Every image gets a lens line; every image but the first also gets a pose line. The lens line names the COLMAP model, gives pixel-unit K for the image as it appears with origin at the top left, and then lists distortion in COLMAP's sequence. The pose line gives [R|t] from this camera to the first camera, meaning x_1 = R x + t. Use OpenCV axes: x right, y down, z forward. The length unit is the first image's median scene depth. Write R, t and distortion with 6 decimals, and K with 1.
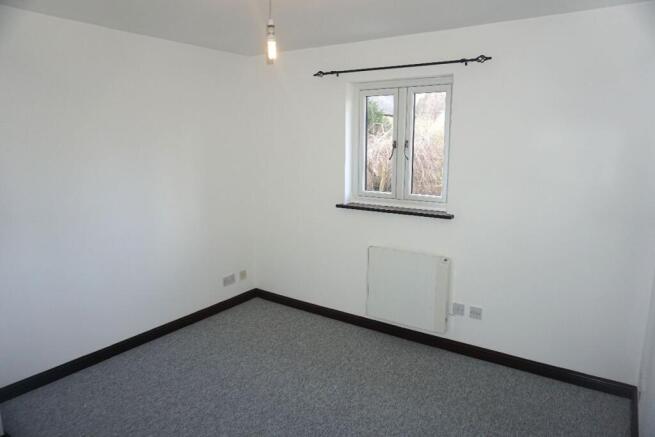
lens RADIAL K [[432.8, 0, 325.7], [0, 432.8, 214.6], [0, 0, 1]] dist [-0.048247, 0.002803]
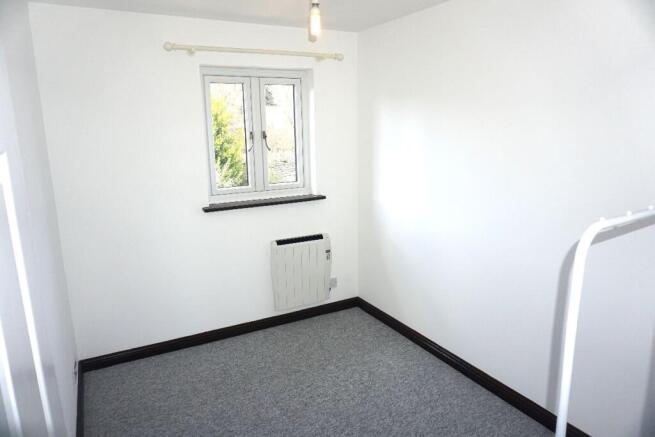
lens RADIAL K [[432.8, 0, 308.3], [0, 432.8, 221.3], [0, 0, 1]] dist [-0.048247, 0.002803]
pose [[0.455001, -0.196923, 0.868444, -0.685880], [0.173650, 0.976141, 0.130364, -0.082486], [-0.873395, 0.091490, 0.478341, 0.461315]]
